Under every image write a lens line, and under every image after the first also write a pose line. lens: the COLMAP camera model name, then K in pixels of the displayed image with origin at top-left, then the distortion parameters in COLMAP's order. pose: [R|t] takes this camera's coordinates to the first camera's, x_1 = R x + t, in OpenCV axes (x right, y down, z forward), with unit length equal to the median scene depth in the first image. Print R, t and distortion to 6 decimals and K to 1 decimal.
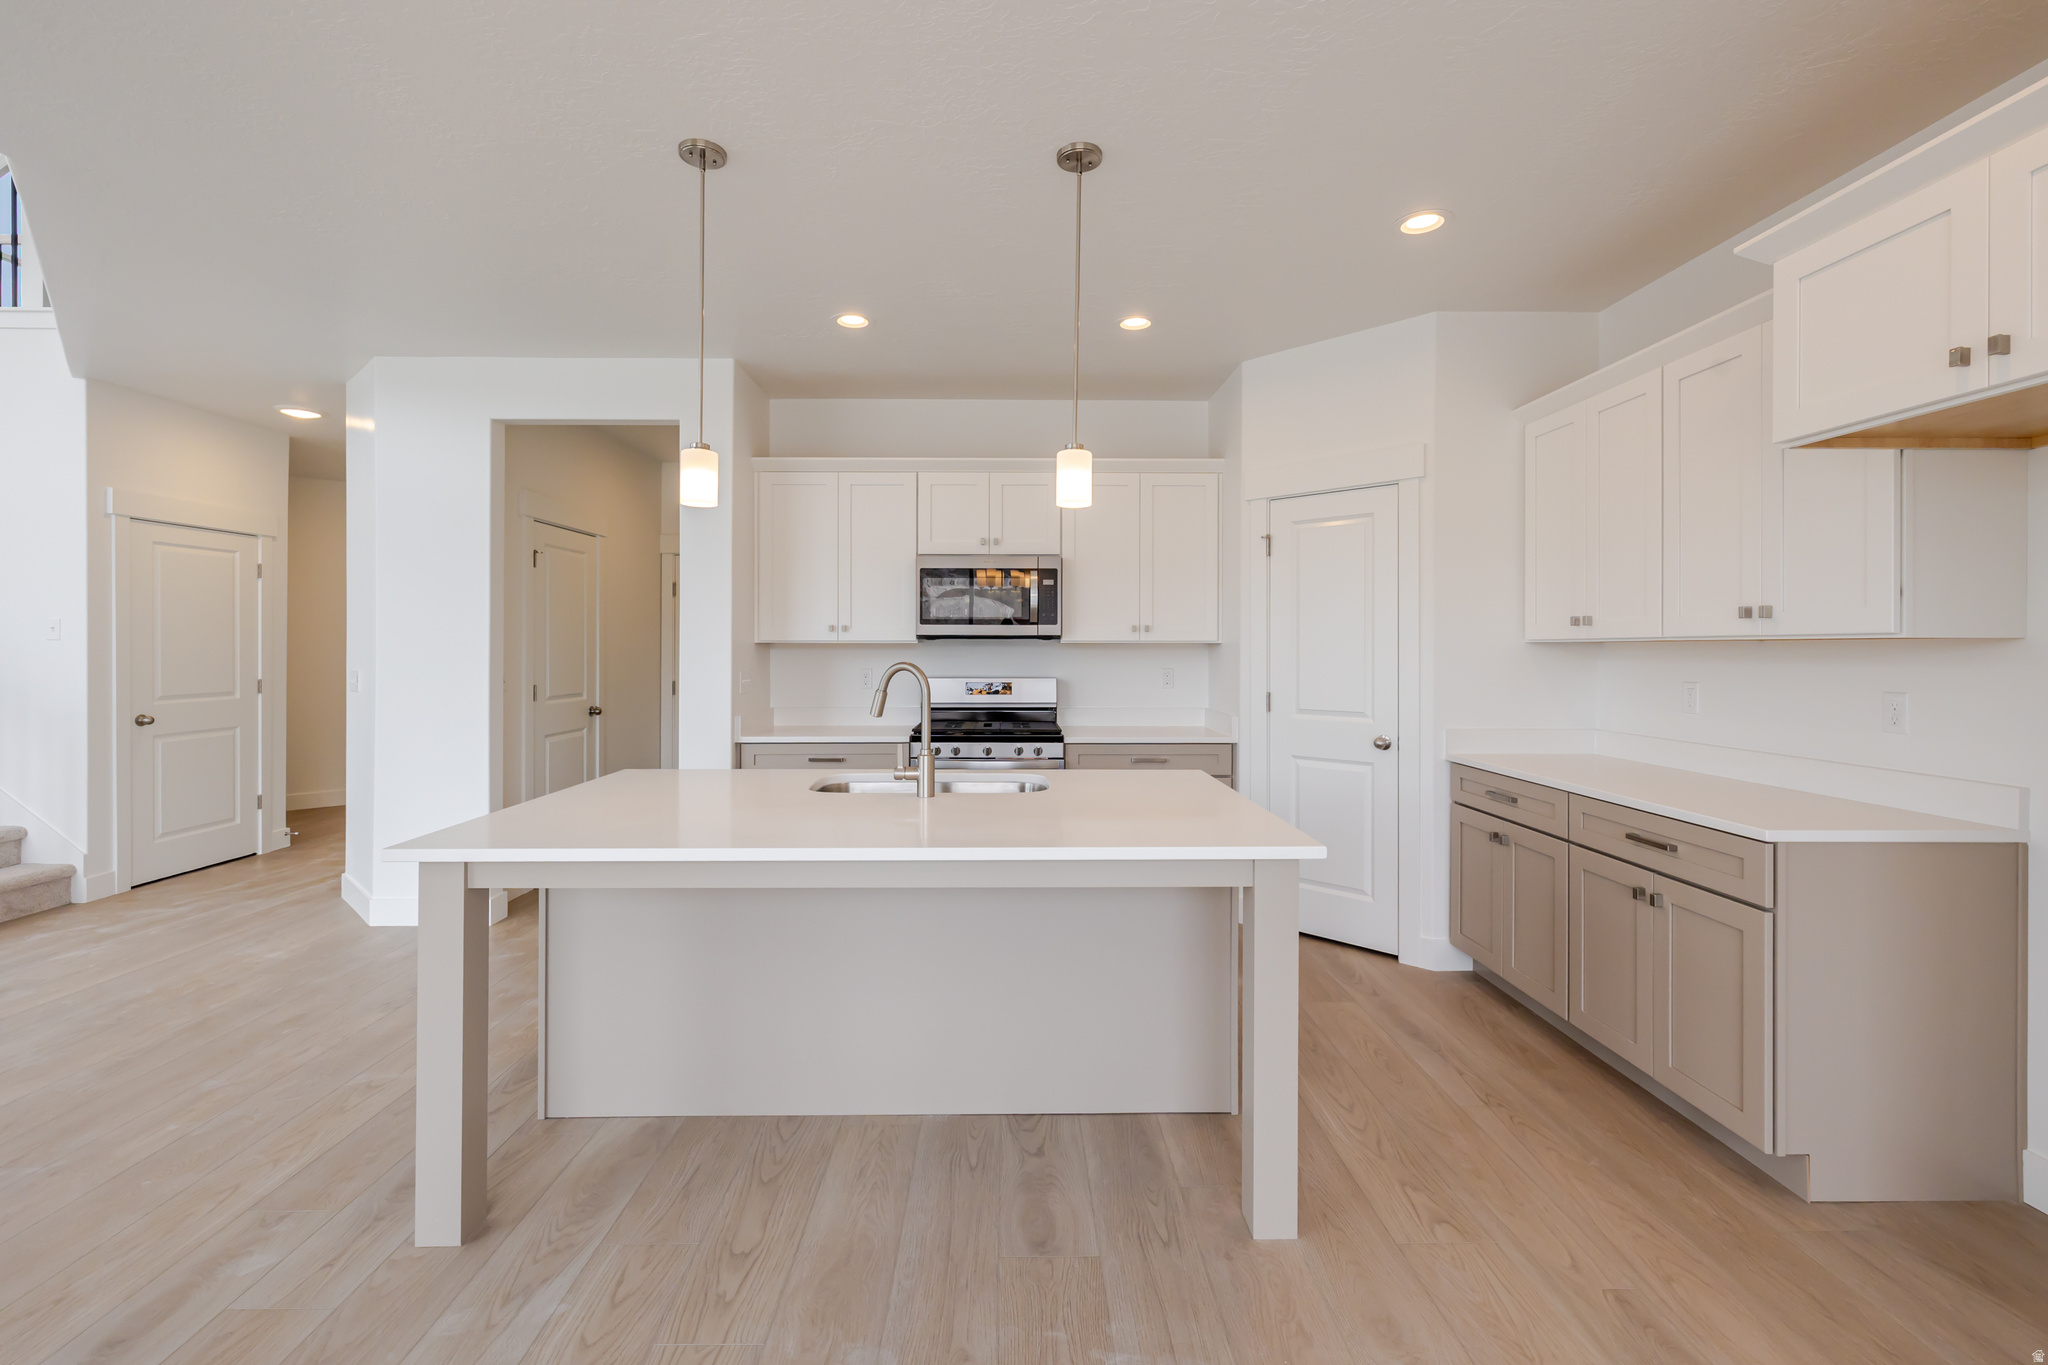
lens RADIAL K [[880.0, 0, 1018.1], [0, 880.0, 648.8], [0, 0, 1]] dist [0.002333, 0.000177]
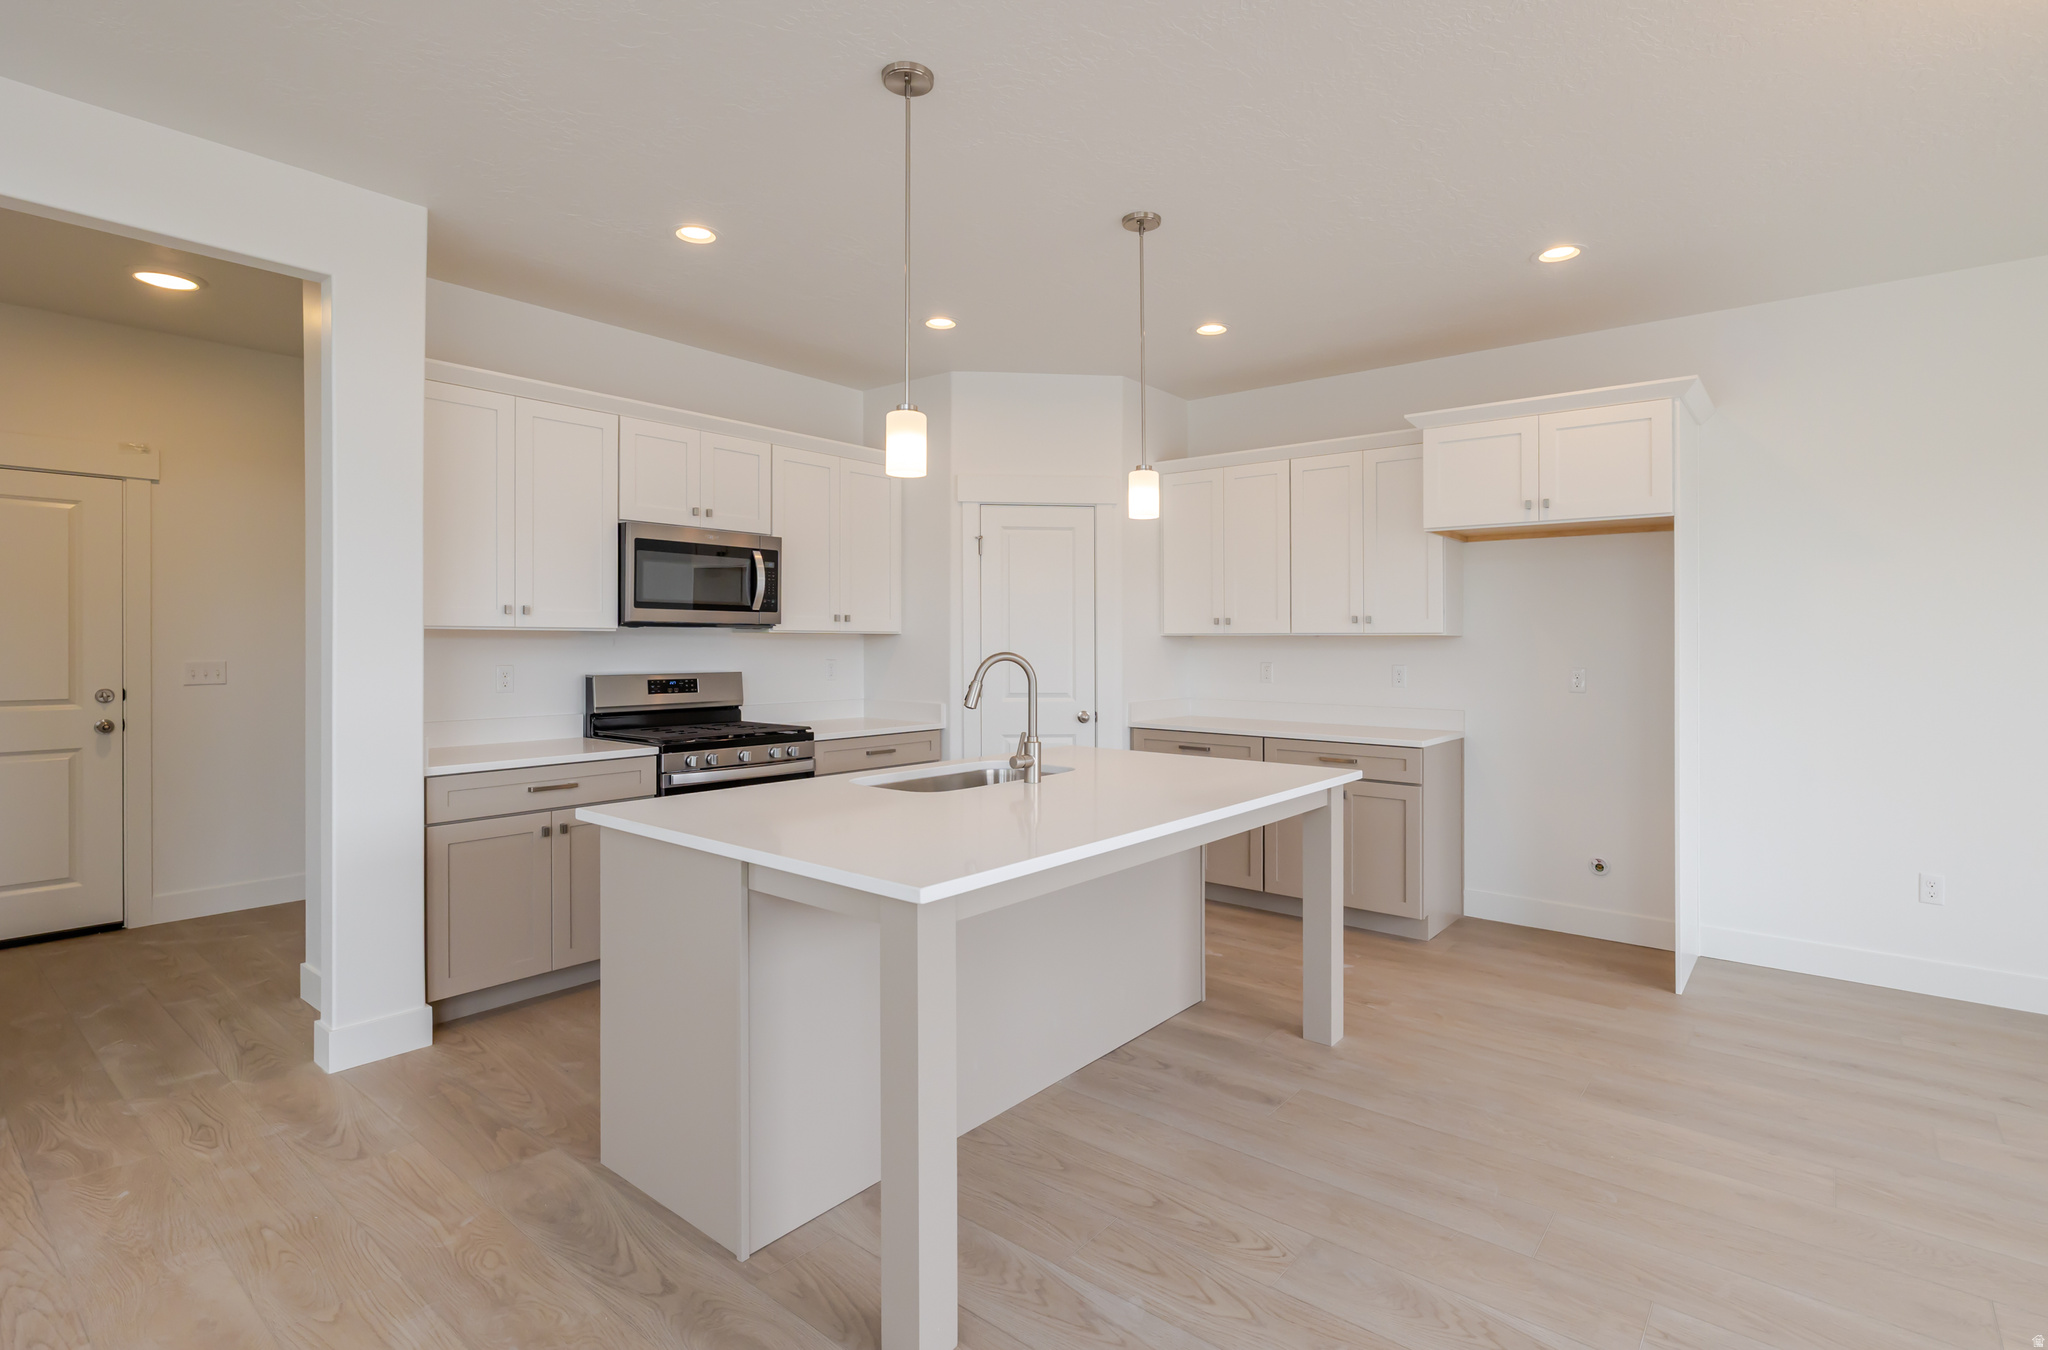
lens RADIAL K [[984.8, 0, 1036.6], [0, 984.8, 643.0], [0, 0, 1]] dist [-0.003514, 0.000416]
pose [[0.638957, 0.000084, 0.769242, -0.667170], [-0.003227, 0.999991, 0.002572, 0.000674], [-0.769235, -0.004126, 0.638952, 0.174953]]
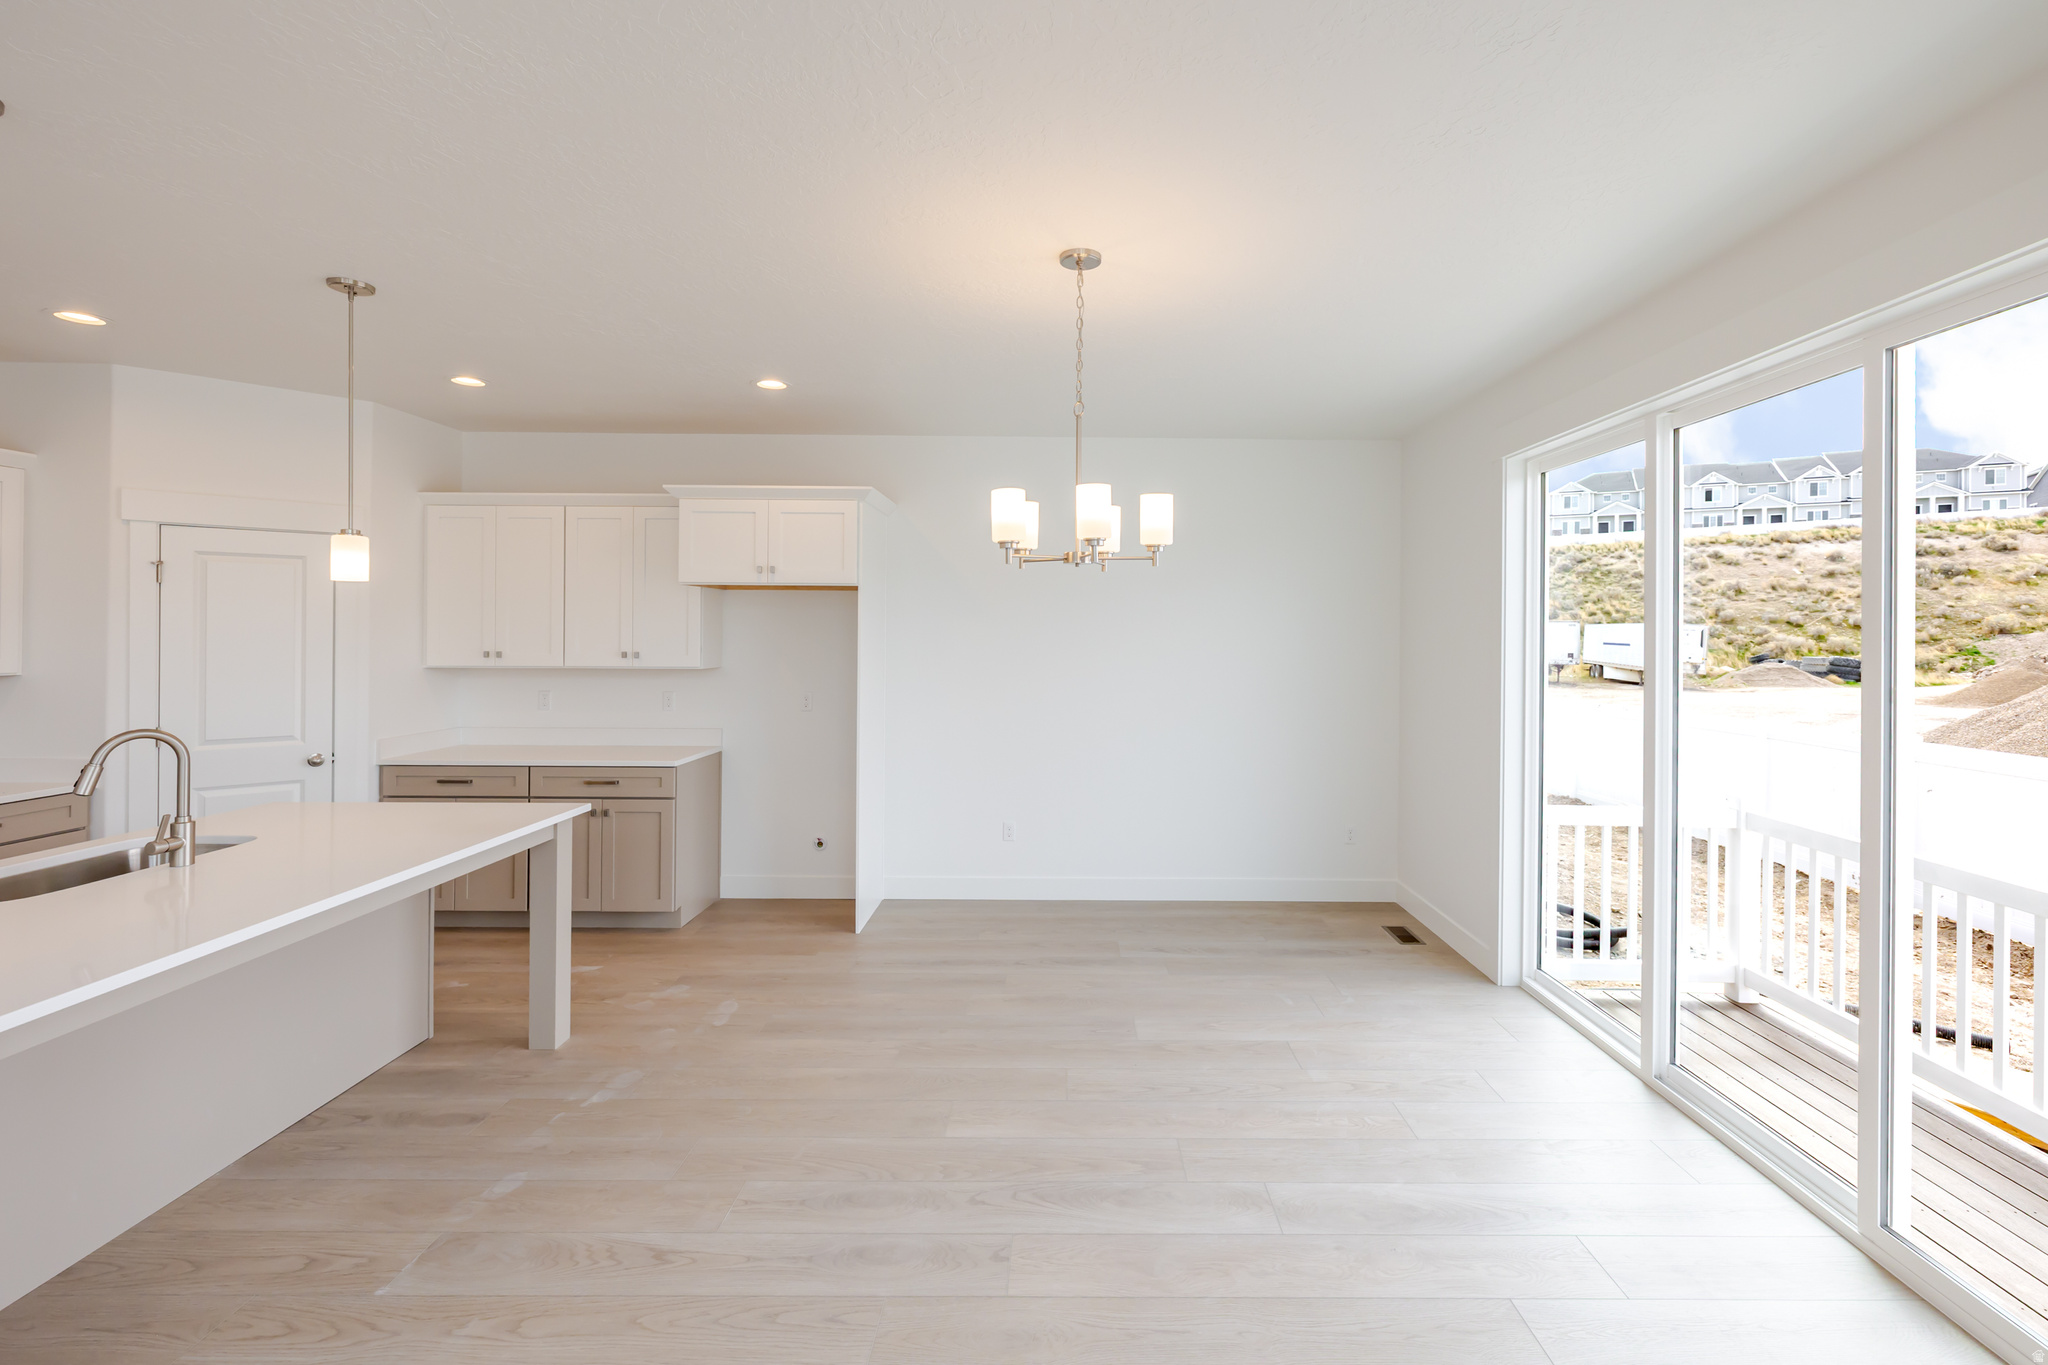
lens RADIAL K [[894.5, 0, 1075.0], [0, 894.5, 624.7], [0, 0, 1]] dist [0.001686, 0.000380]
pose [[0.003612, 0.007088, 0.999968, -0.735913], [-0.007131, 0.999950, -0.007062, -0.065816], [-0.999968, -0.007105, 0.003663, 0.009268]]
